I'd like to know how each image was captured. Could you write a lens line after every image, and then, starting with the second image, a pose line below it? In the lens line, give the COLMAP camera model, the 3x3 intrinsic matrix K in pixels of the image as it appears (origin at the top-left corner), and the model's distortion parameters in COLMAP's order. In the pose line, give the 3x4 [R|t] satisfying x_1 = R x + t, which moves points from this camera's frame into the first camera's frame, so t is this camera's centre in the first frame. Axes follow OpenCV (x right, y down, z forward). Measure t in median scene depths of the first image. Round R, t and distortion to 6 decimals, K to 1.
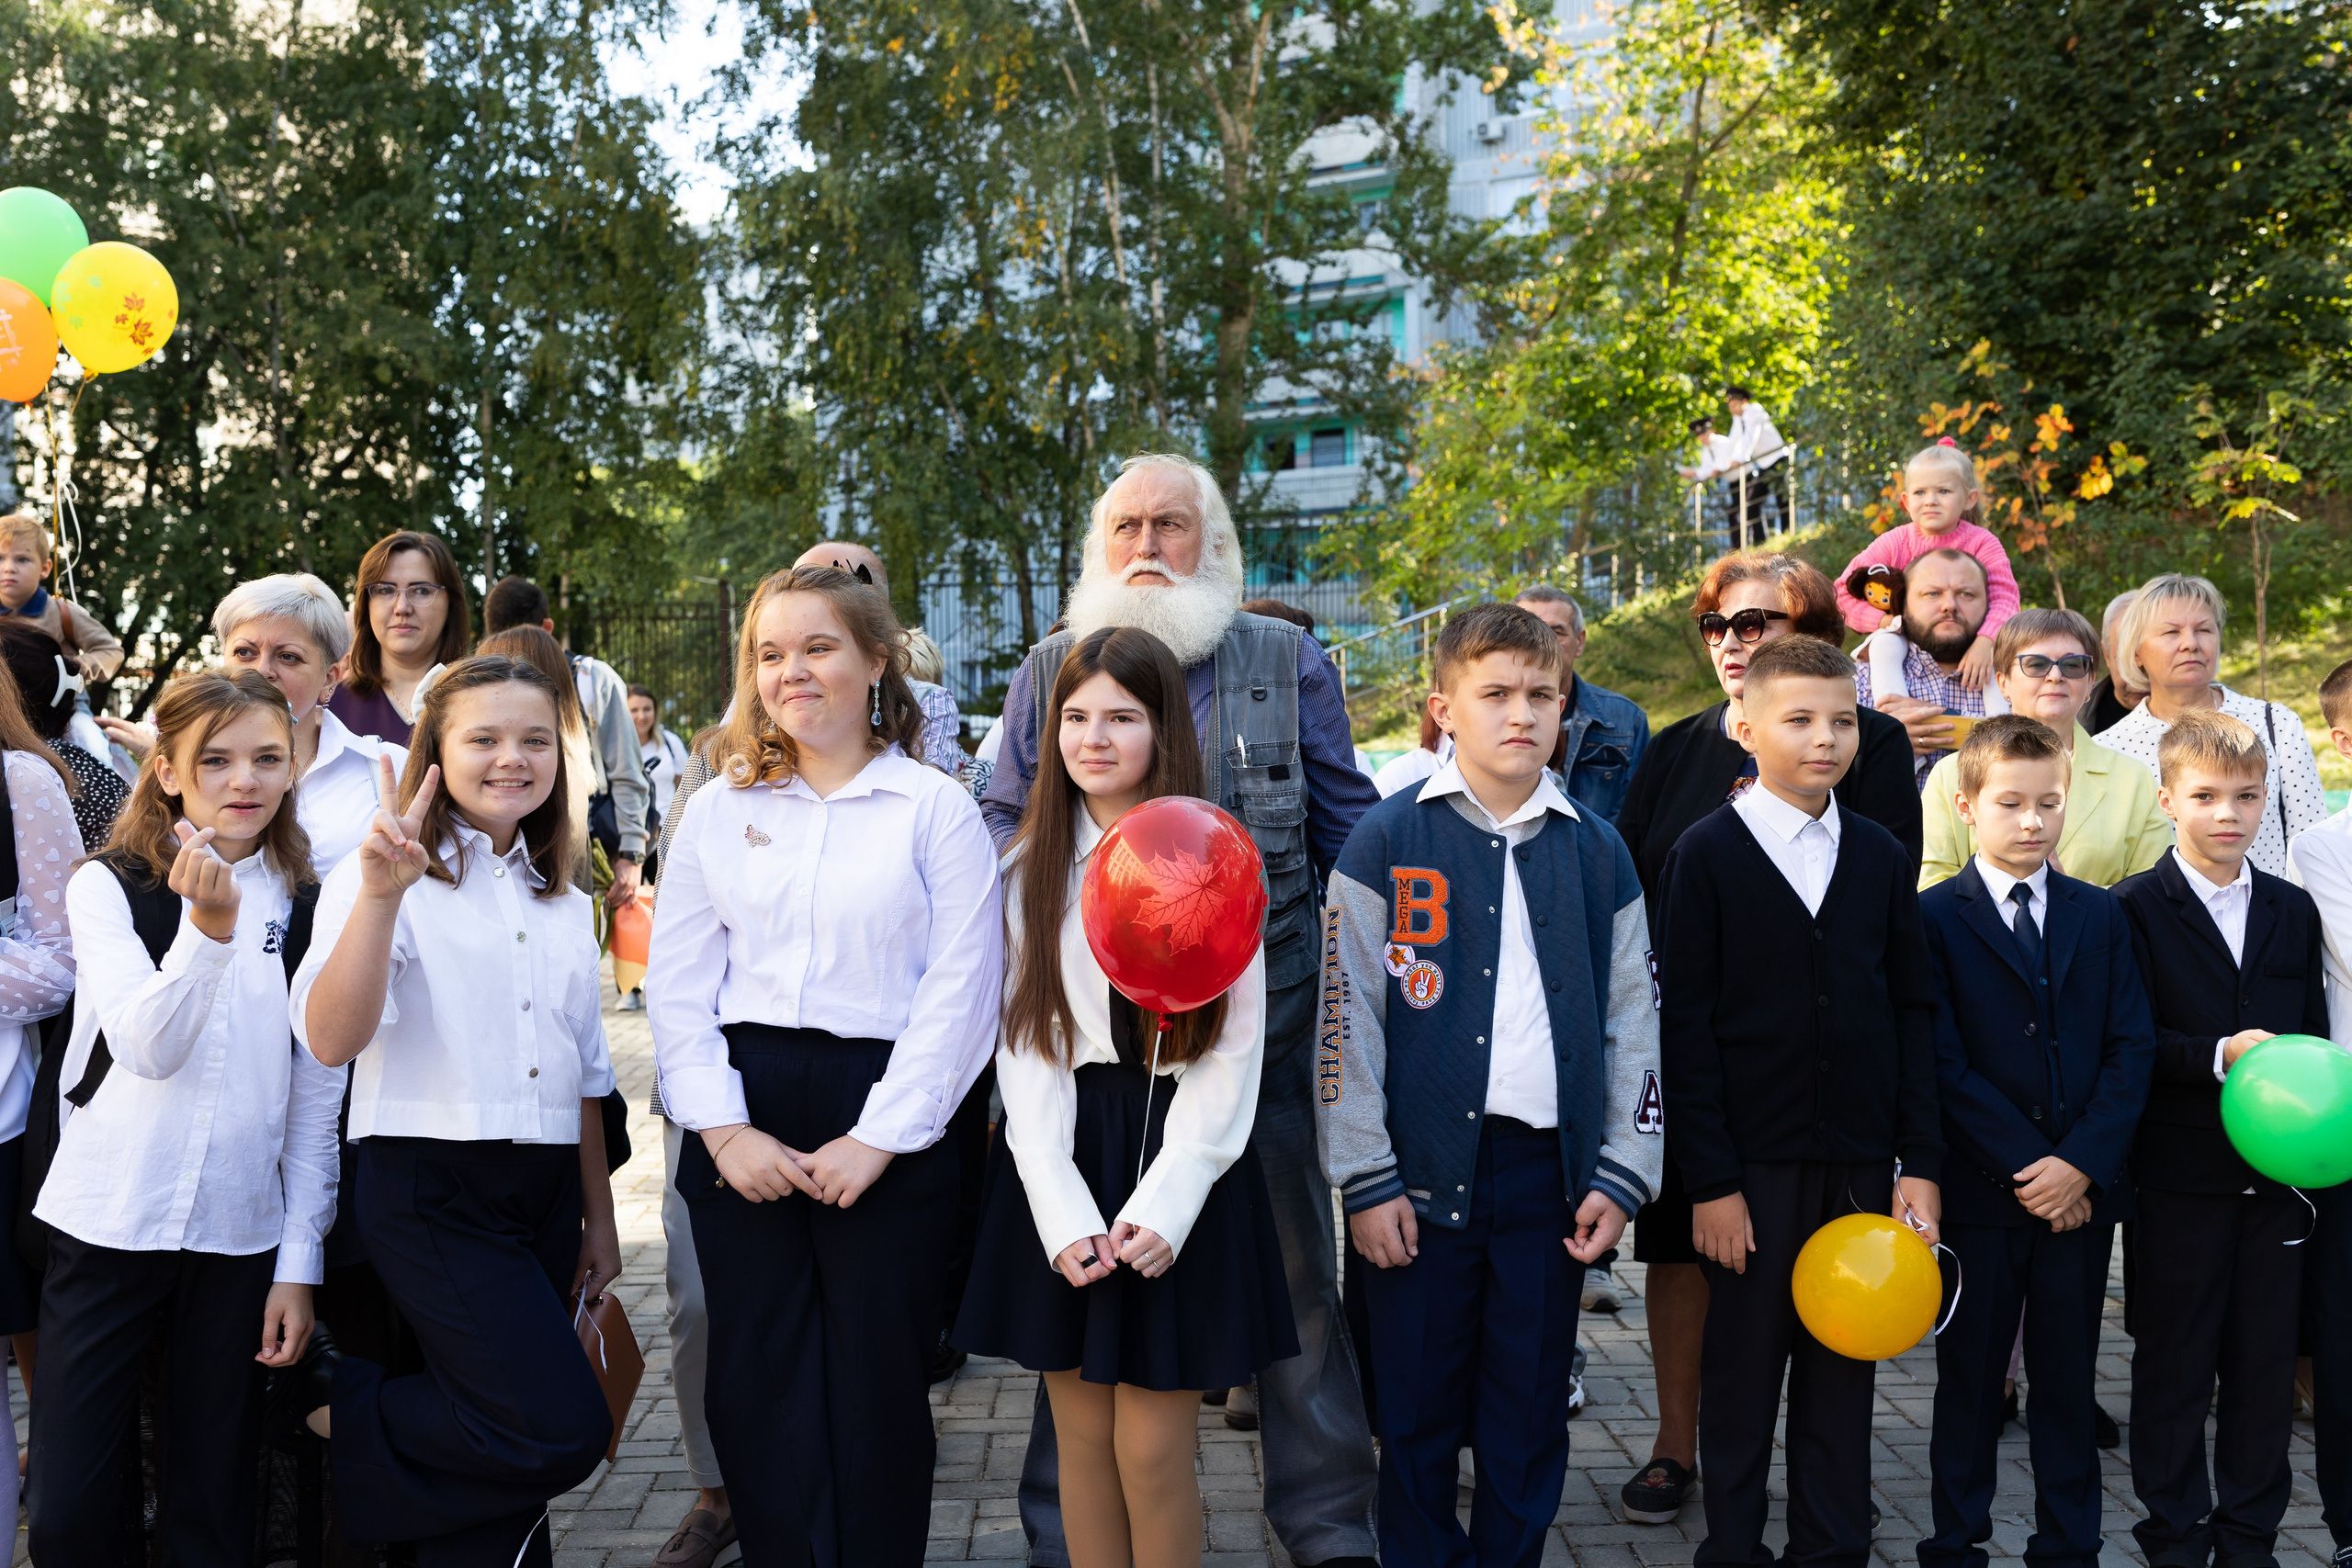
lens RADIAL K [[2367.5, 0, 1150.6], [0, 2367.5, 778.4], [0, 0, 1]] dist [0.001216, 0.000939]
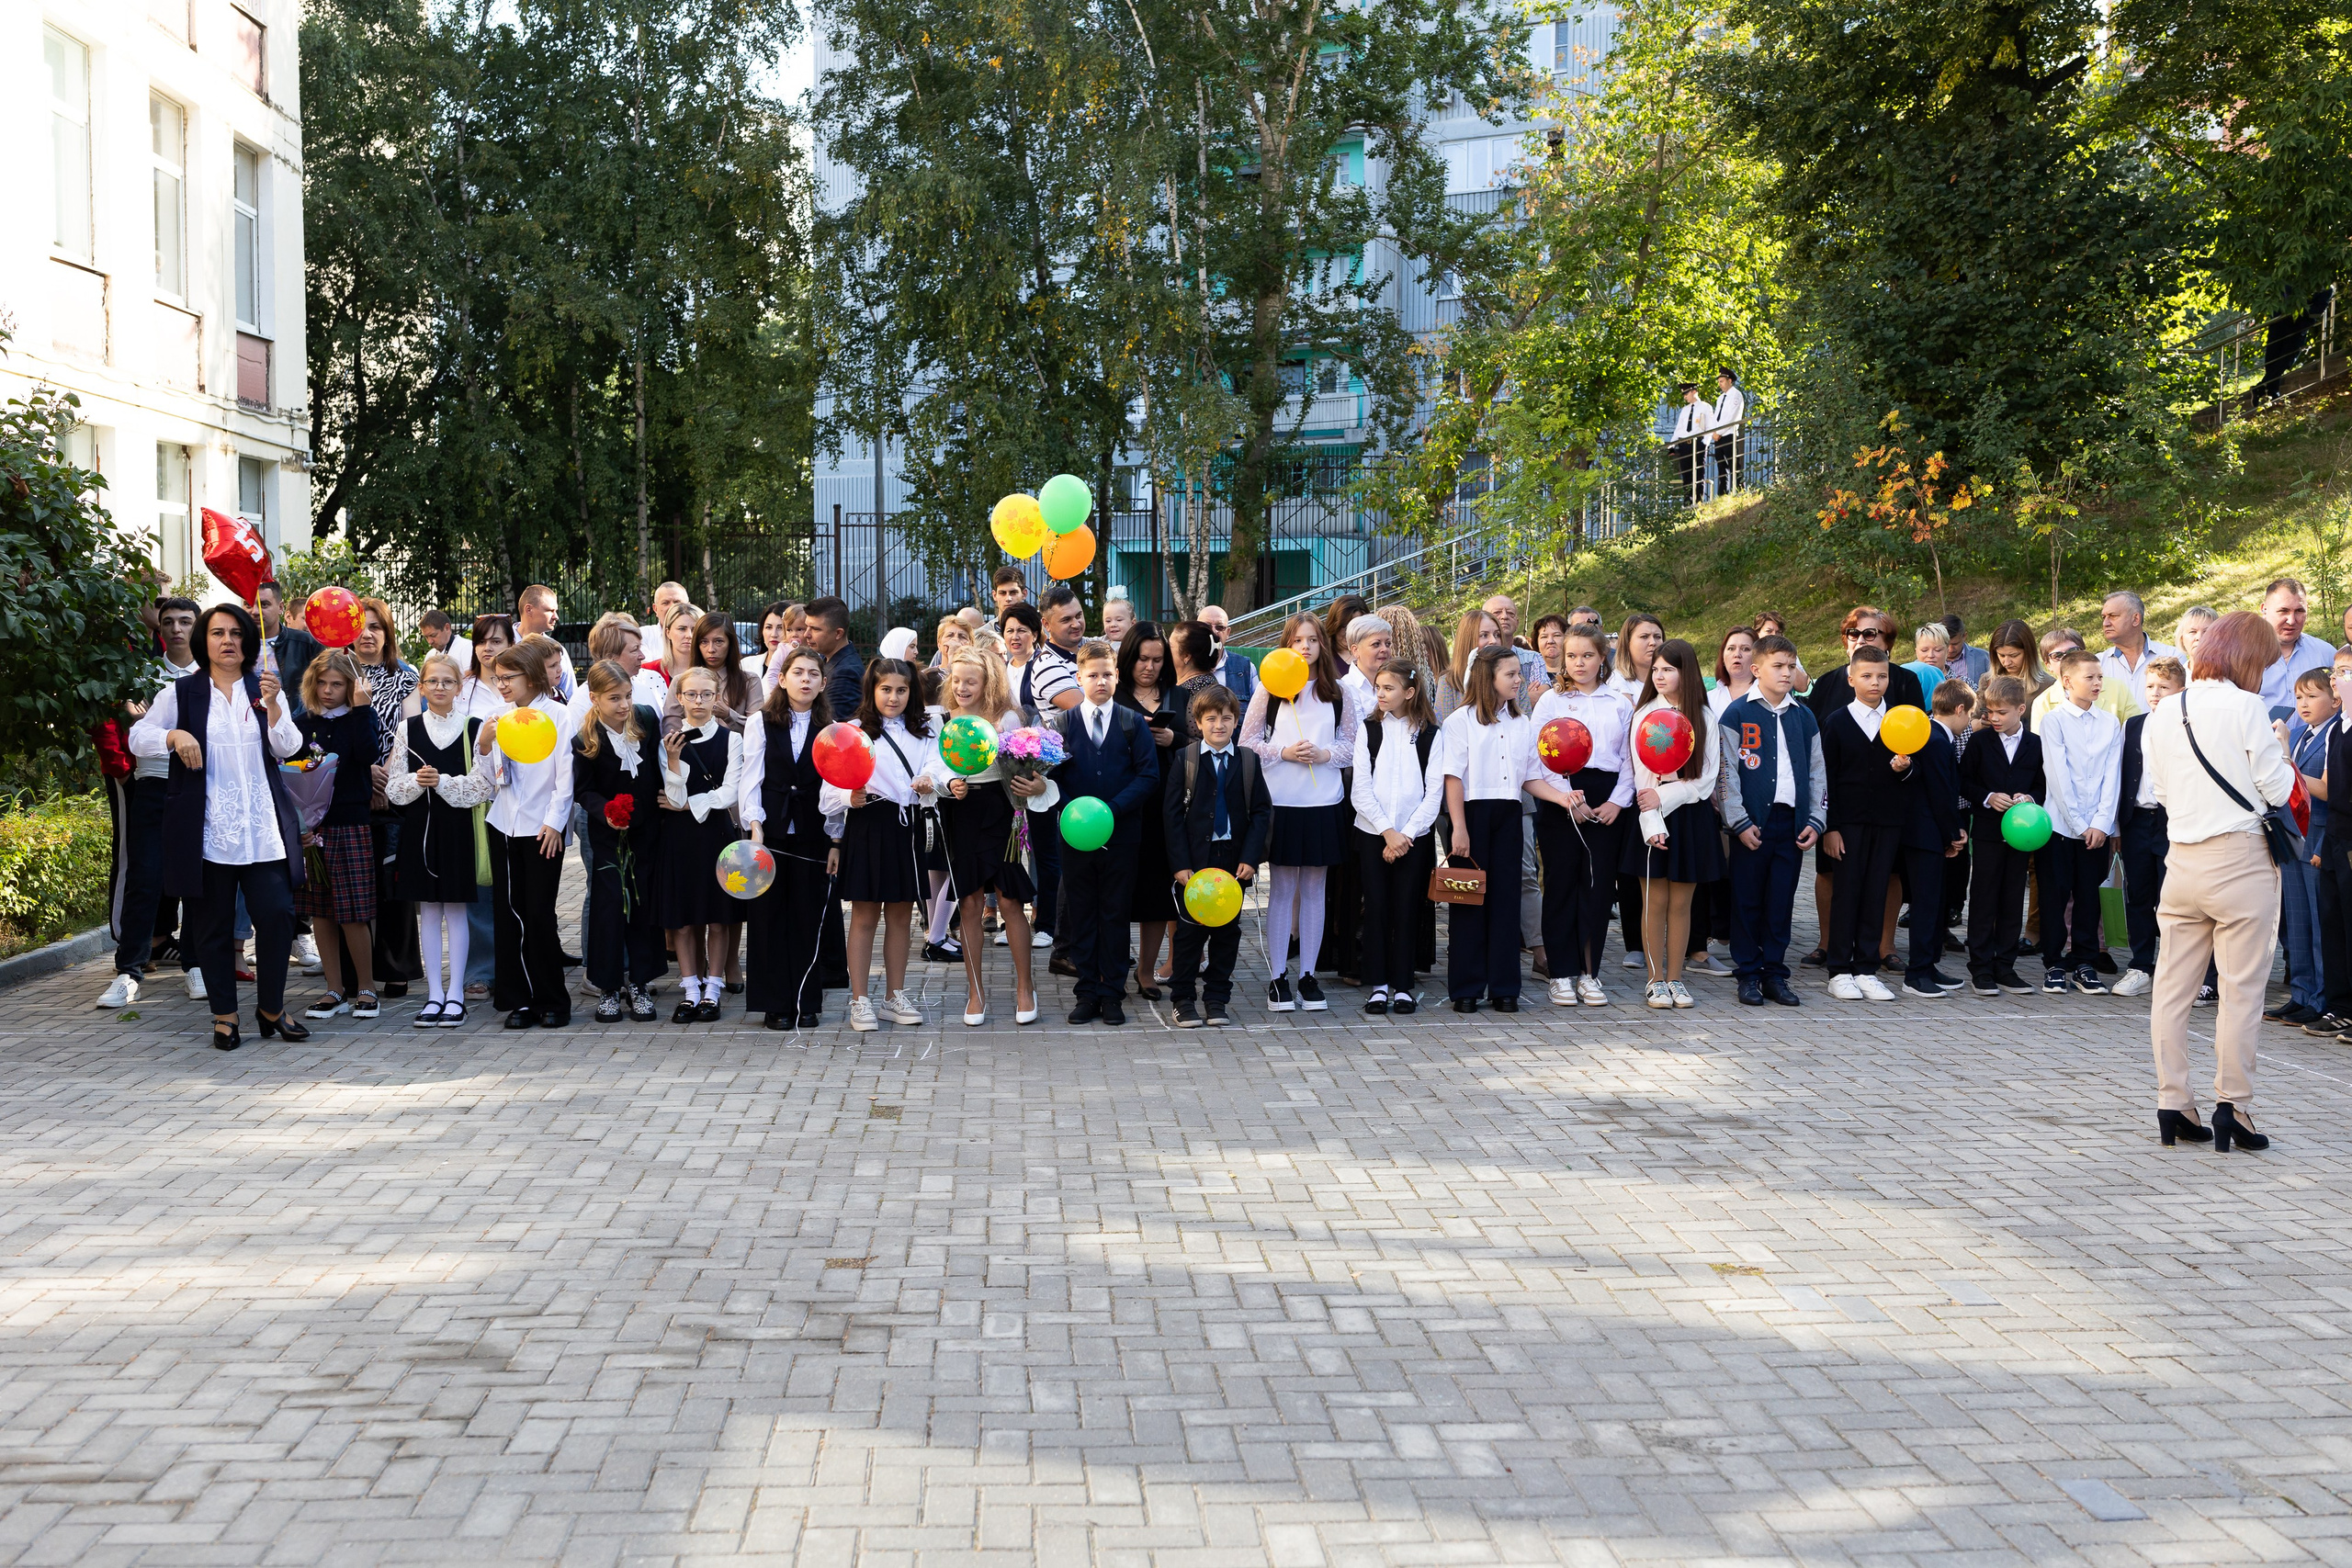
lens RADIAL K [[2343.5, 0, 1174.7], [0, 2343.5, 771.6], [0, 0, 1]] dist [0.000495, -0.000910]
pose [[0.998146, 0.005332, 0.060634, -0.105440], [-0.008090, 0.998939, 0.045344, -0.004239], [-0.060327, -0.045751, 0.997130, -0.258517]]
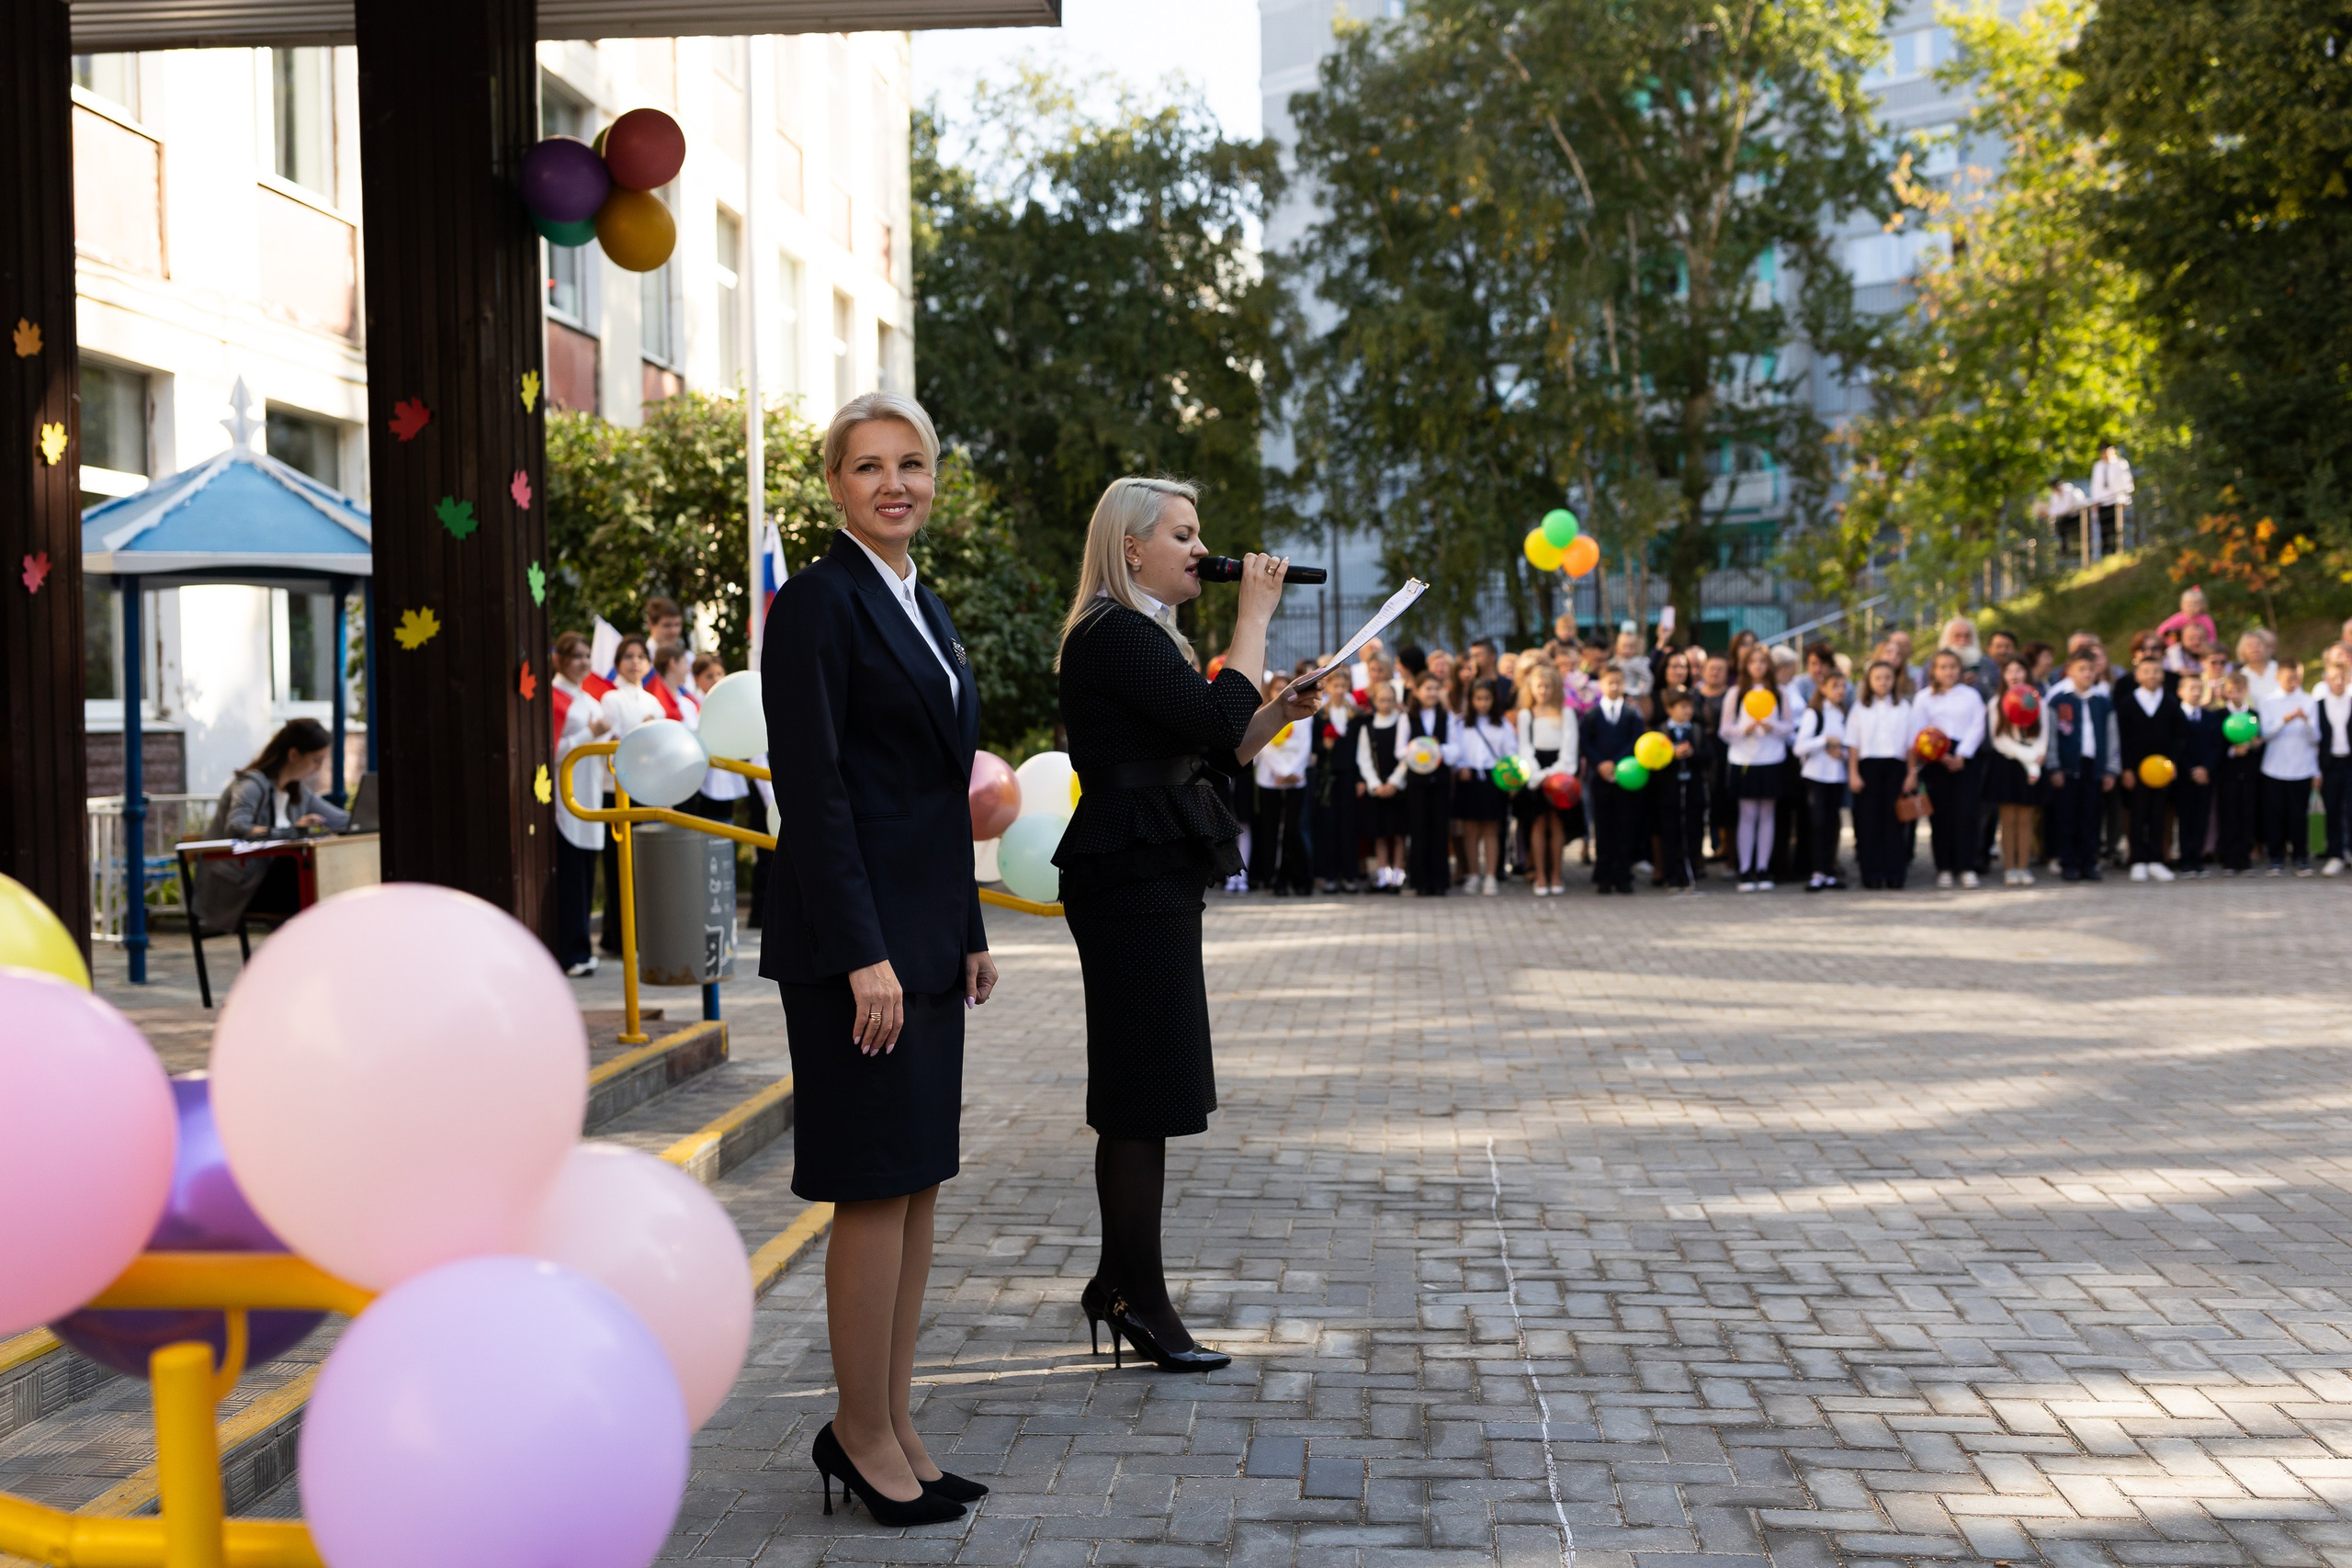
lens RADIAL K [[2318.4, 0, 1176.0], [0, 2318.4, 784.0], [0, 0, 1]] dist [0.004081, -0.012076]
pose [[0.993694, -0.008668, -0.111789, -0.146994], [0.010481, 0.999823, 0.015643, 0.012529], [0.111633, -0.016716, 0.993609, -0.488467]]
